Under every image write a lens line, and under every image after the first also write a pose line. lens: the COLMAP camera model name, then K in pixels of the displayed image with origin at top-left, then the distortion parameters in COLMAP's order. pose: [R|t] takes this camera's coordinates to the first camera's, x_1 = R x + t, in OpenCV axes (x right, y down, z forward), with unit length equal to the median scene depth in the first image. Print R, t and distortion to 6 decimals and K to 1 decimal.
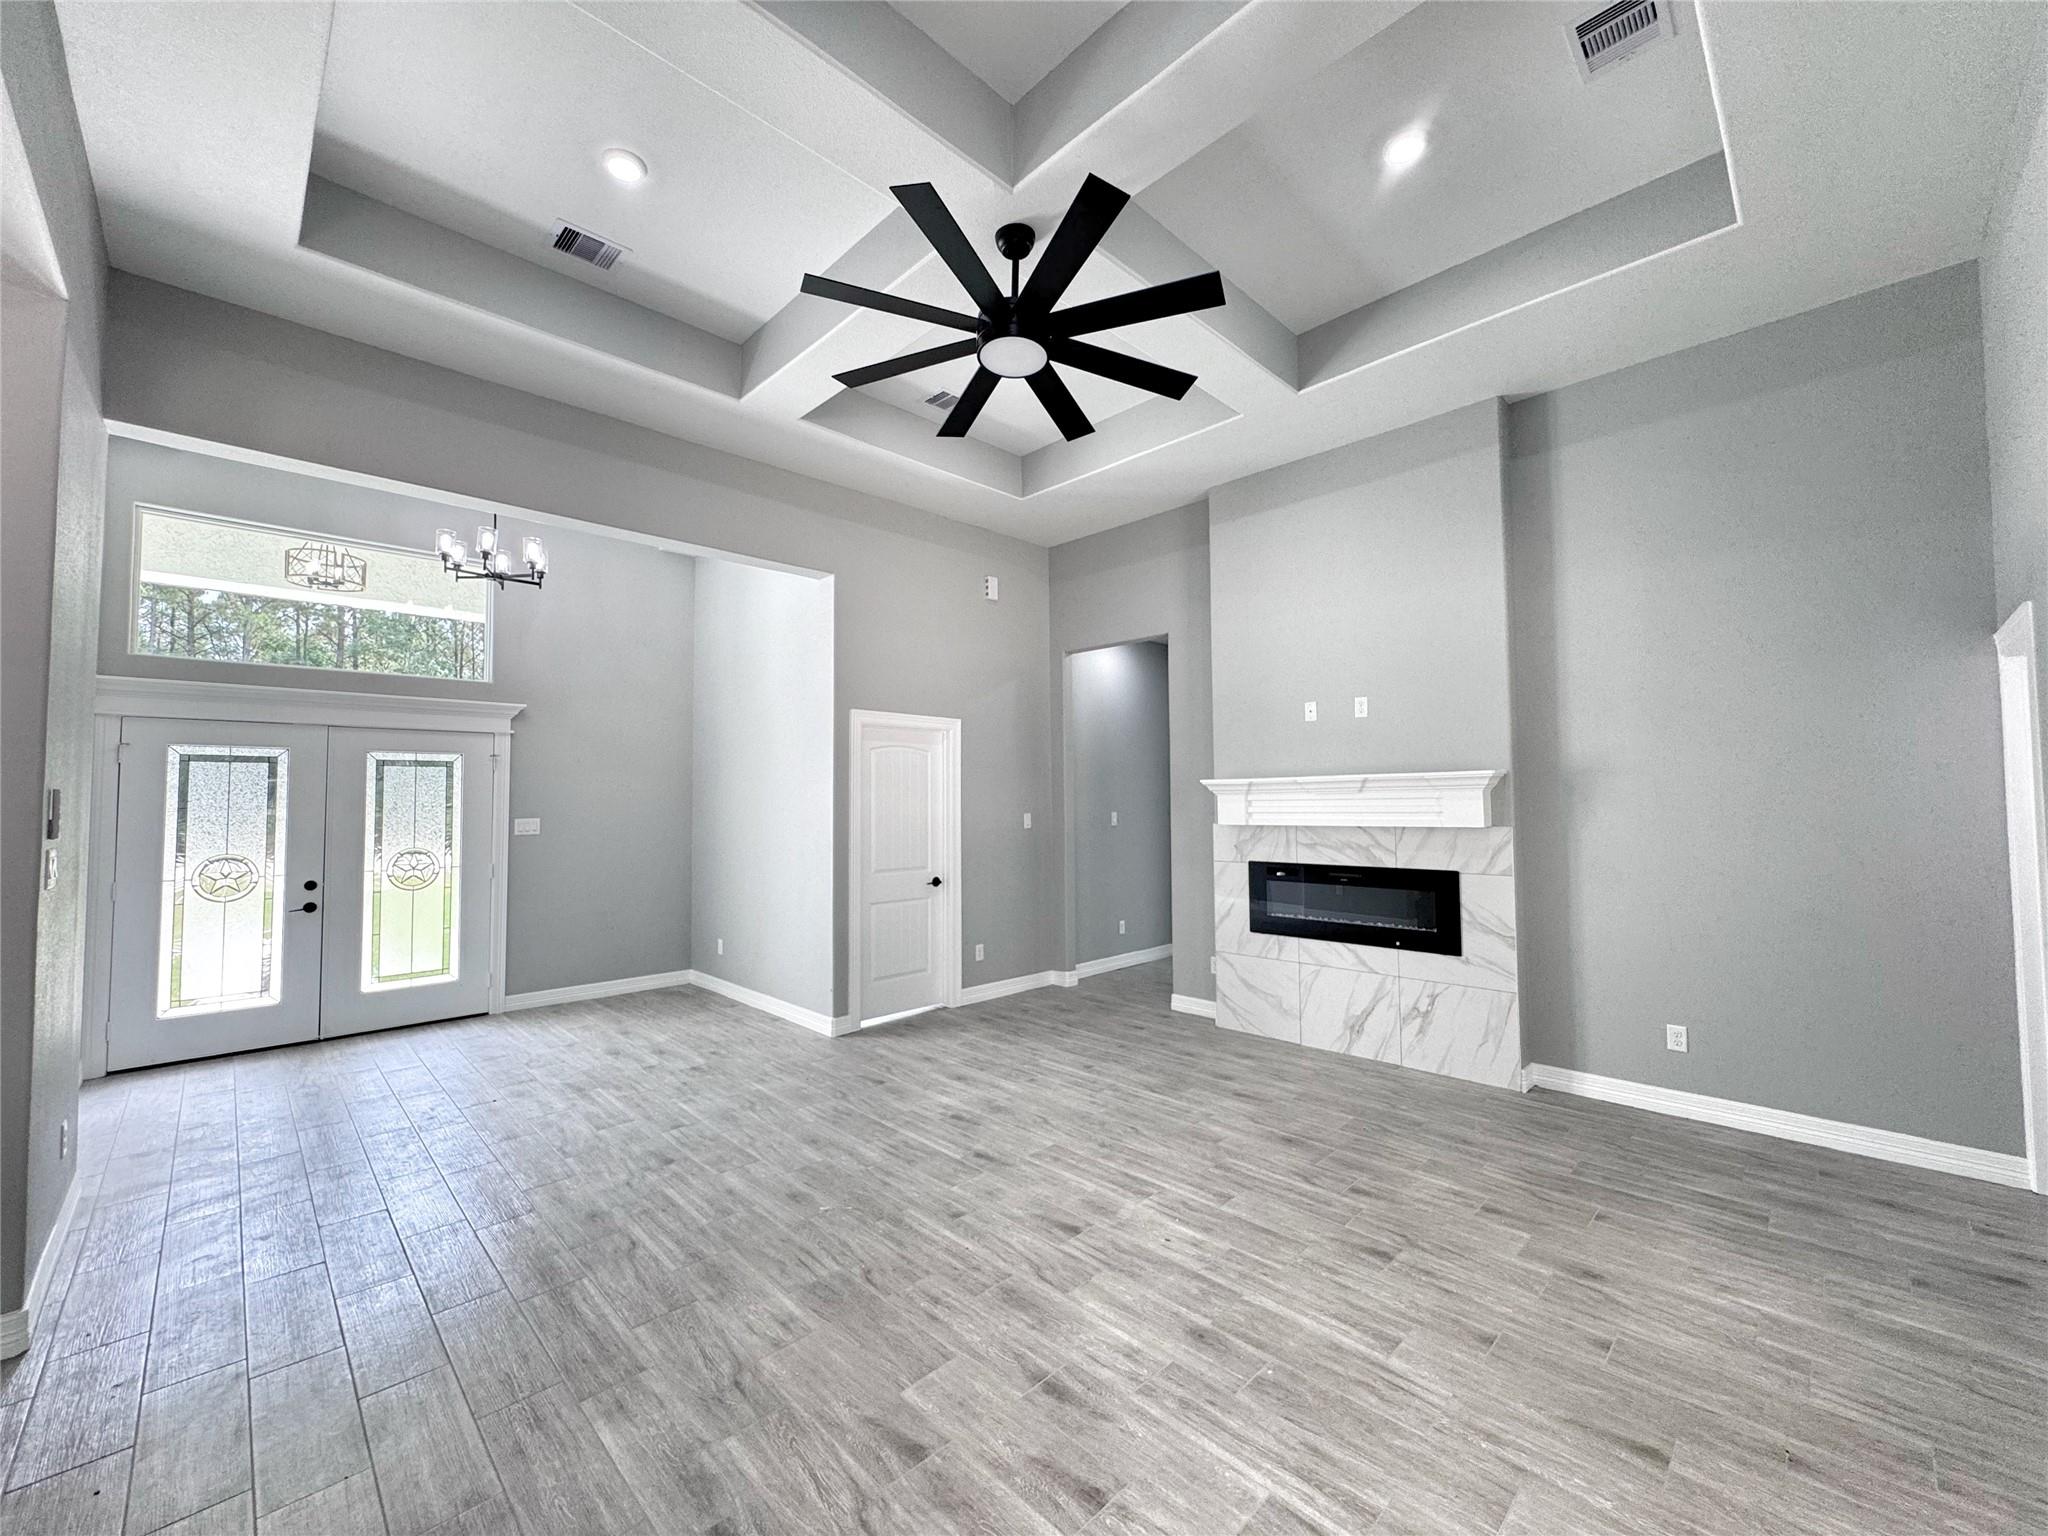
lens RADIAL K [[818.2, 0, 1024.4], [0, 818.2, 765.2], [0, 0, 1]] dist [-0.003673, 0.000693]
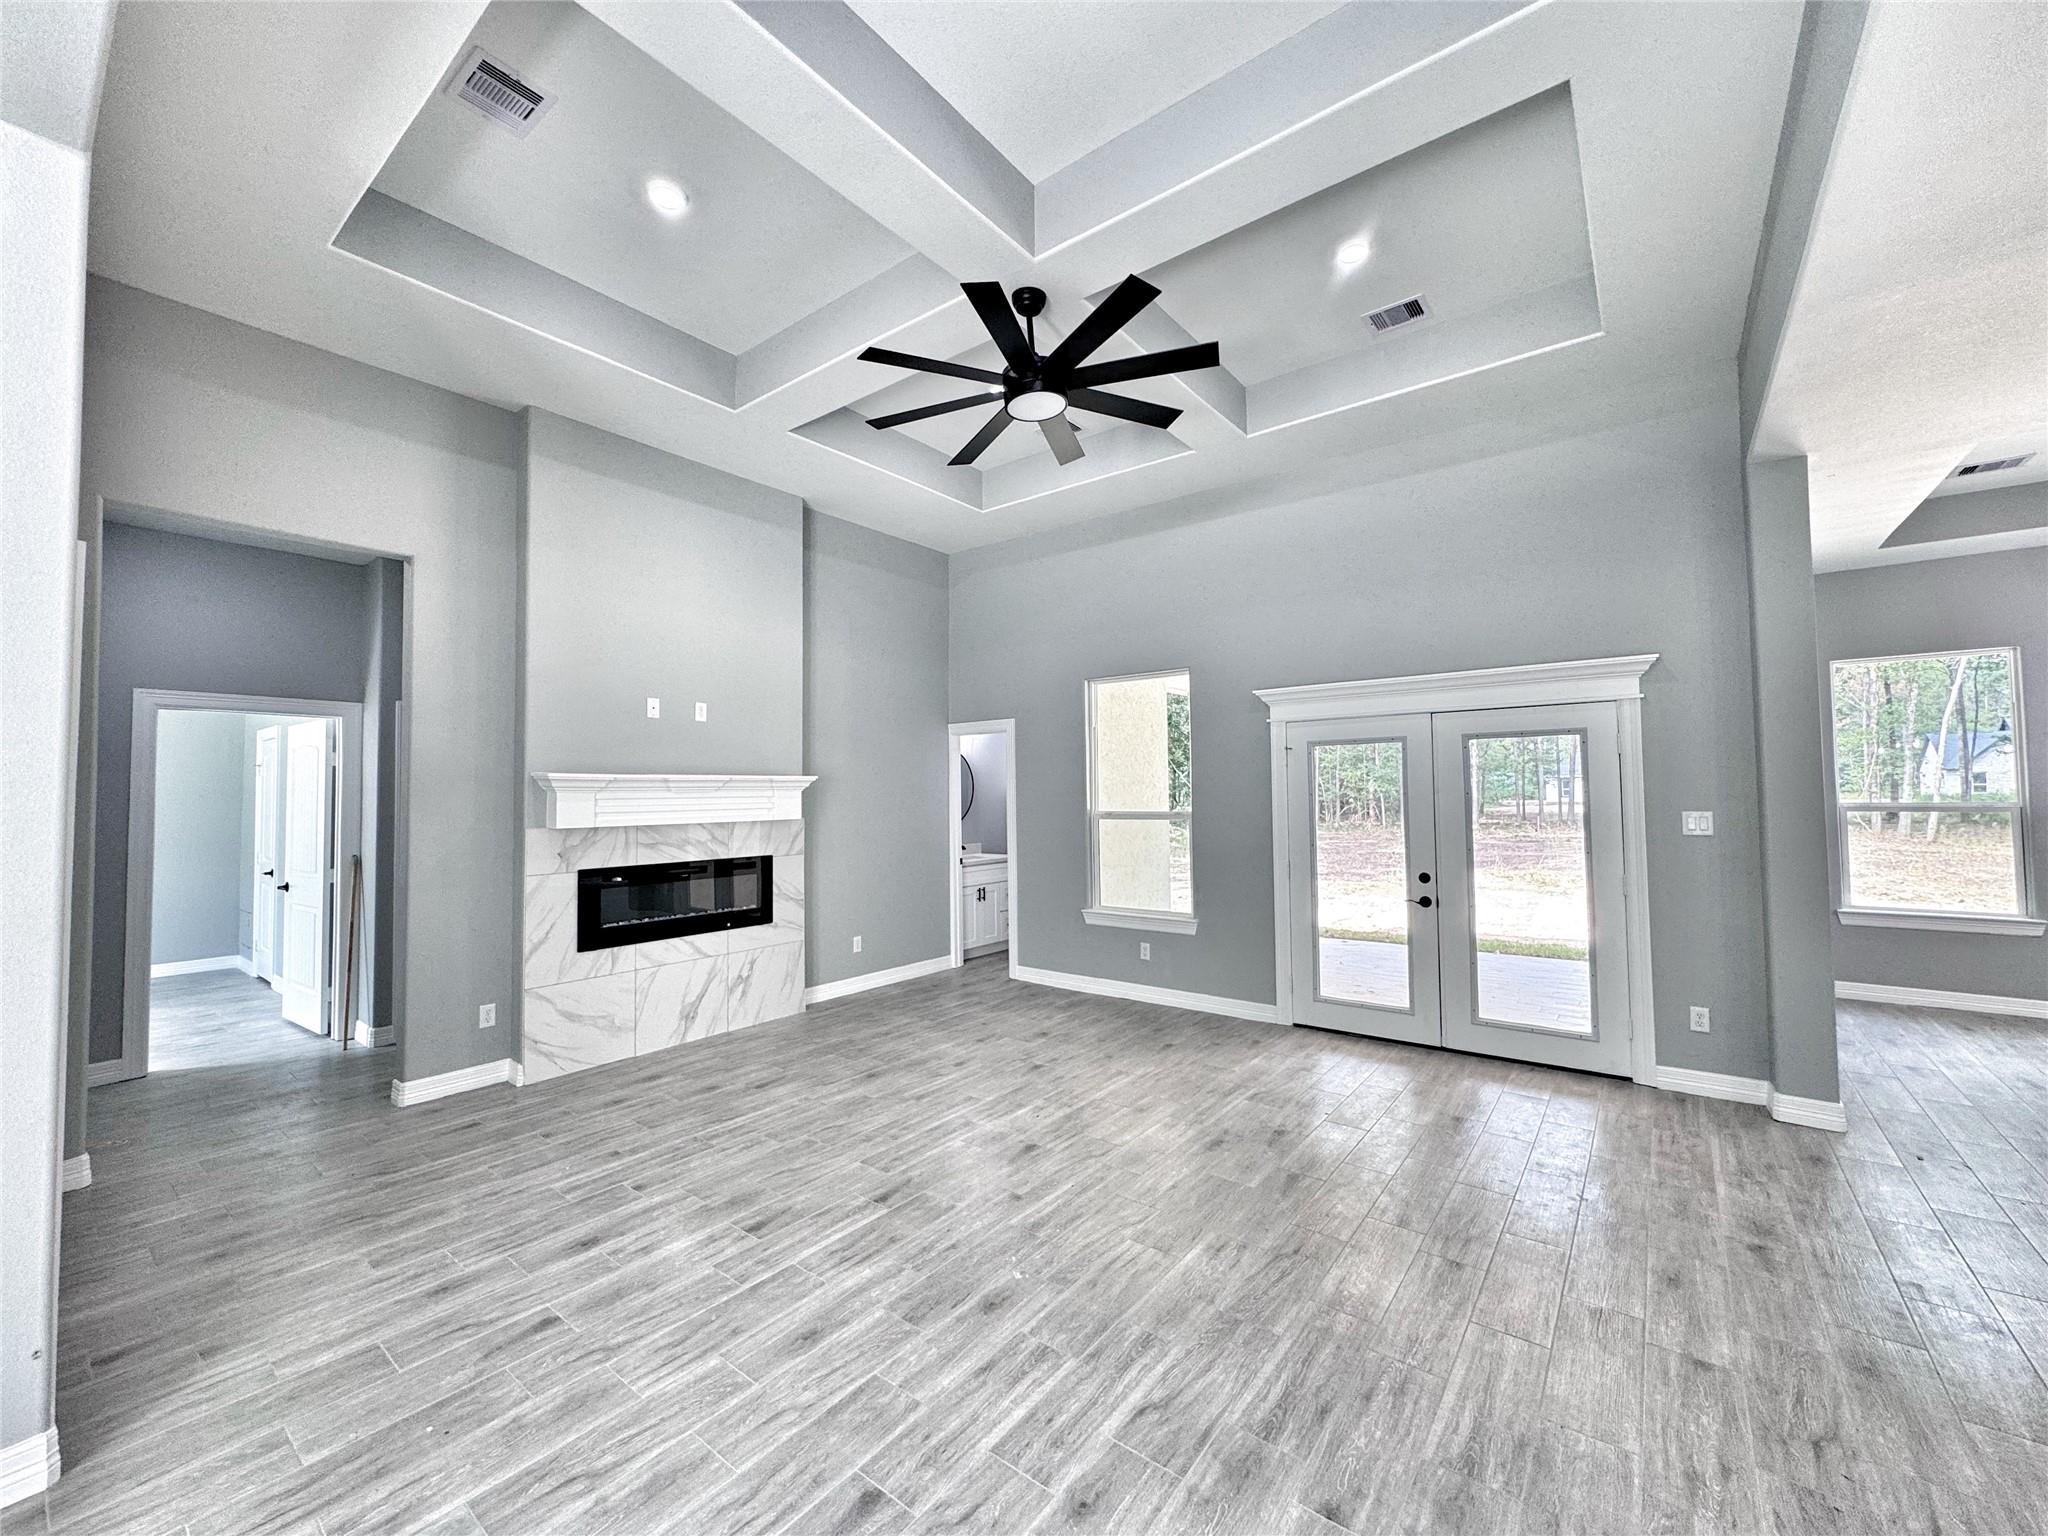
lens RADIAL K [[818.2, 0, 1025.3], [0, 818.2, 762.1], [0, 0, 1]] dist [-0.003673, 0.000693]
pose [[-0.131970, 0.048823, 0.990051, -0.732761], [-0.032993, 0.998017, -0.053614, 0.039907], [-0.990705, -0.039740, -0.130097, 0.745698]]
